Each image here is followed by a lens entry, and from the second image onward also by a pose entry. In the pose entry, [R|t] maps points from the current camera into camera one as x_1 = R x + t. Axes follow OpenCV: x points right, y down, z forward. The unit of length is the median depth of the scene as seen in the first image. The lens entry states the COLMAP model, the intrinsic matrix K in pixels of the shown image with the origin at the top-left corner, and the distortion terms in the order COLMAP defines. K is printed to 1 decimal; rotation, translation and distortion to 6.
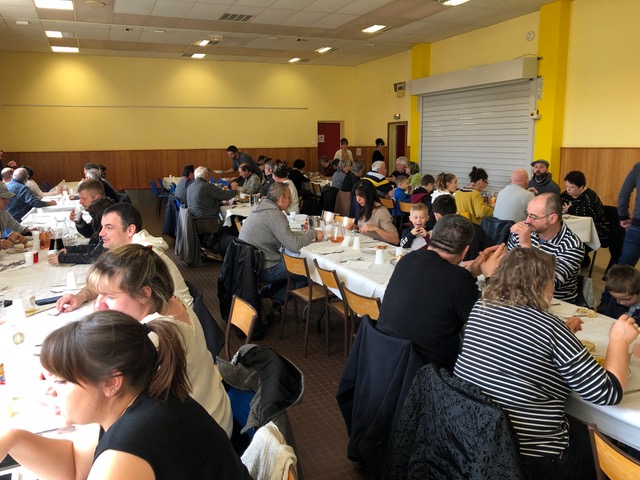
lens RADIAL K [[520.4, 0, 313.2], [0, 520.4, 238.6], [0, 0, 1]] dist [0.009019, -0.008690]
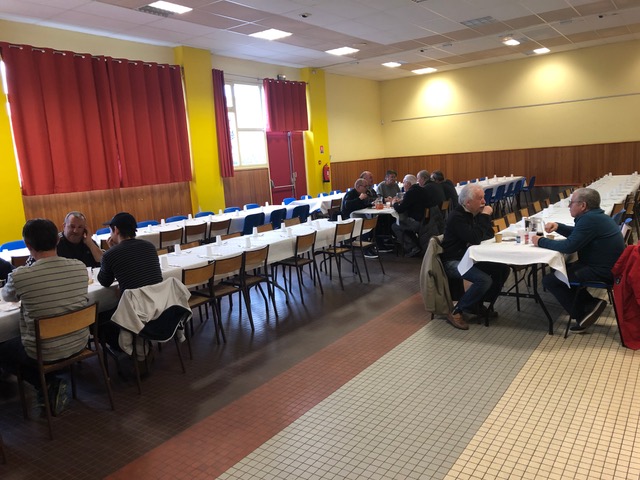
lens RADIAL K [[520.4, 0, 318.2], [0, 520.4, 238.2], [0, 0, 1]] dist [0.009019, -0.008690]
pose [[0.534531, 0.103650, -0.838769, 0.483710], [-0.091439, 0.993718, 0.064526, -0.038698], [0.840188, 0.042205, 0.540651, 0.181568]]
